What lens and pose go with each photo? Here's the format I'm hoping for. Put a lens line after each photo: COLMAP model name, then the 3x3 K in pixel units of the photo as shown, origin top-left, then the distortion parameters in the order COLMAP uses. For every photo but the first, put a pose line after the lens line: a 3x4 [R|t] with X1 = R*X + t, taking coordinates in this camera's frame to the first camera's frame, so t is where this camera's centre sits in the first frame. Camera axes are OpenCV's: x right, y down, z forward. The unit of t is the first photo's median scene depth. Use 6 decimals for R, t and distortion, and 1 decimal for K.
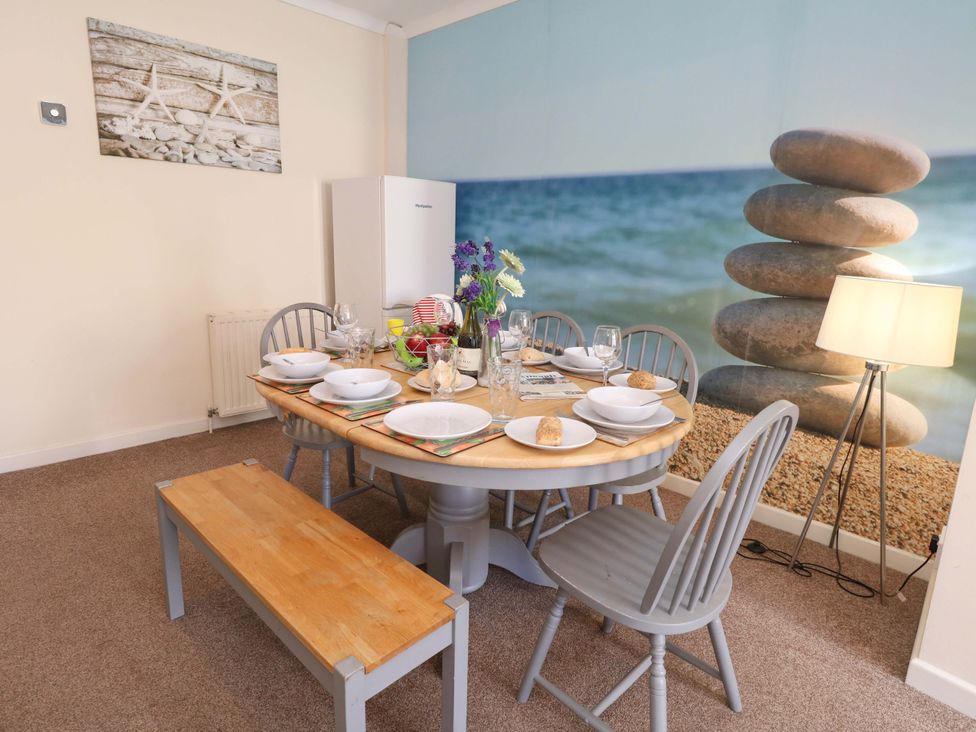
lens RADIAL K [[545.4, 0, 493.2], [0, 545.4, 359.1], [0, 0, 1]] dist [-0.008752, -0.003041]
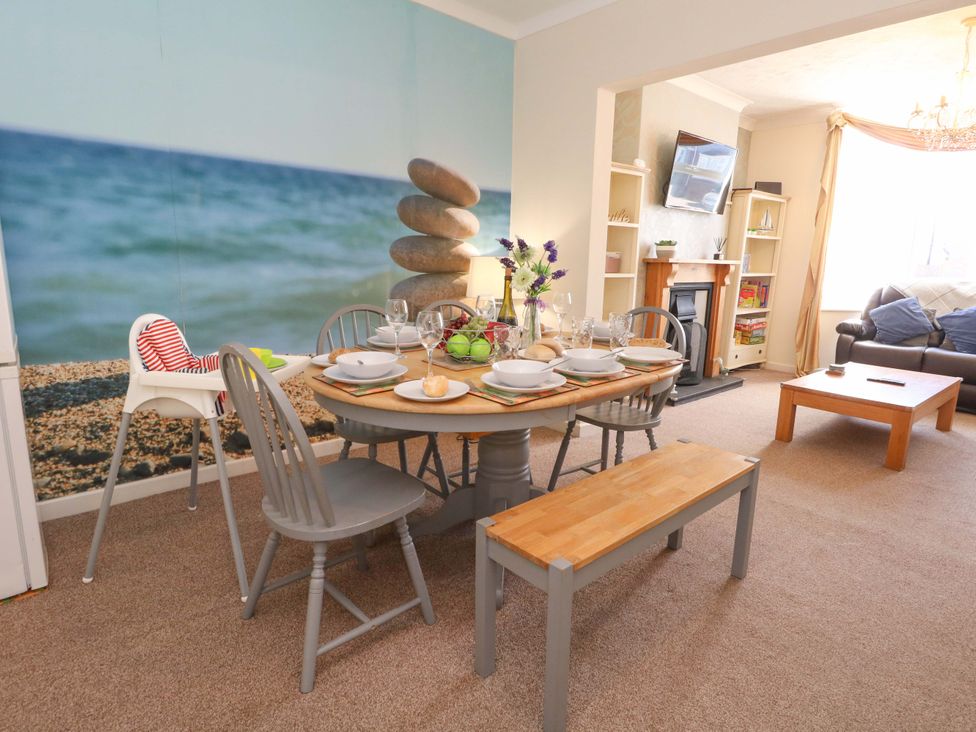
lens RADIAL K [[545.4, 0, 495.7], [0, 545.4, 362.8], [0, 0, 1]] dist [-0.008752, -0.003041]
pose [[0.081307, -0.225992, 0.970730, -0.767564], [0.197303, 0.958330, 0.206579, -0.125003], [-0.976965, 0.174731, 0.122507, 0.569290]]
